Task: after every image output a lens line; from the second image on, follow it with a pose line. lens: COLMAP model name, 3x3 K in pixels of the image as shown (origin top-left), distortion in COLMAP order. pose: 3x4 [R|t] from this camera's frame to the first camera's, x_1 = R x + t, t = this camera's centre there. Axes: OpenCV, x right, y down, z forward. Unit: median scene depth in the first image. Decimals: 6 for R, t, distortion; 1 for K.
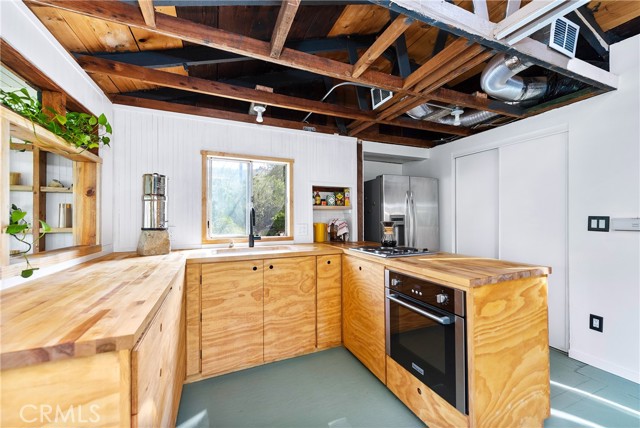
lens RADIAL K [[247.3, 0, 318.8], [0, 247.3, 216.6], [0, 0, 1]] dist [0.000575, -0.000286]
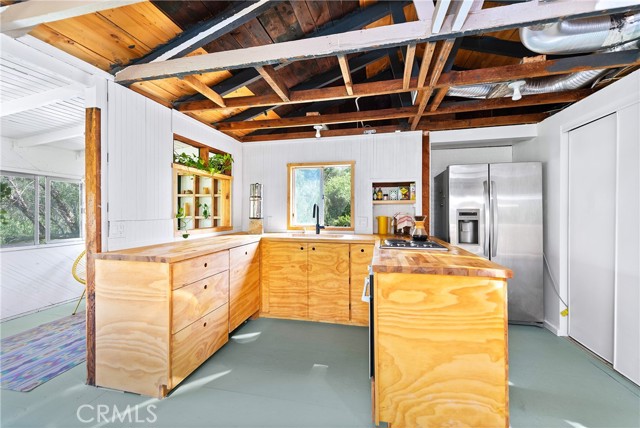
lens RADIAL K [[247.3, 0, 319.5], [0, 247.3, 210.5], [0, 0, 1]] dist [0.000575, -0.000286]
pose [[0.813081, 0.002875, -0.582143, 0.534954], [-0.001788, 0.999995, 0.002441, -0.003173], [0.582147, -0.000944, 0.813083, -0.050469]]
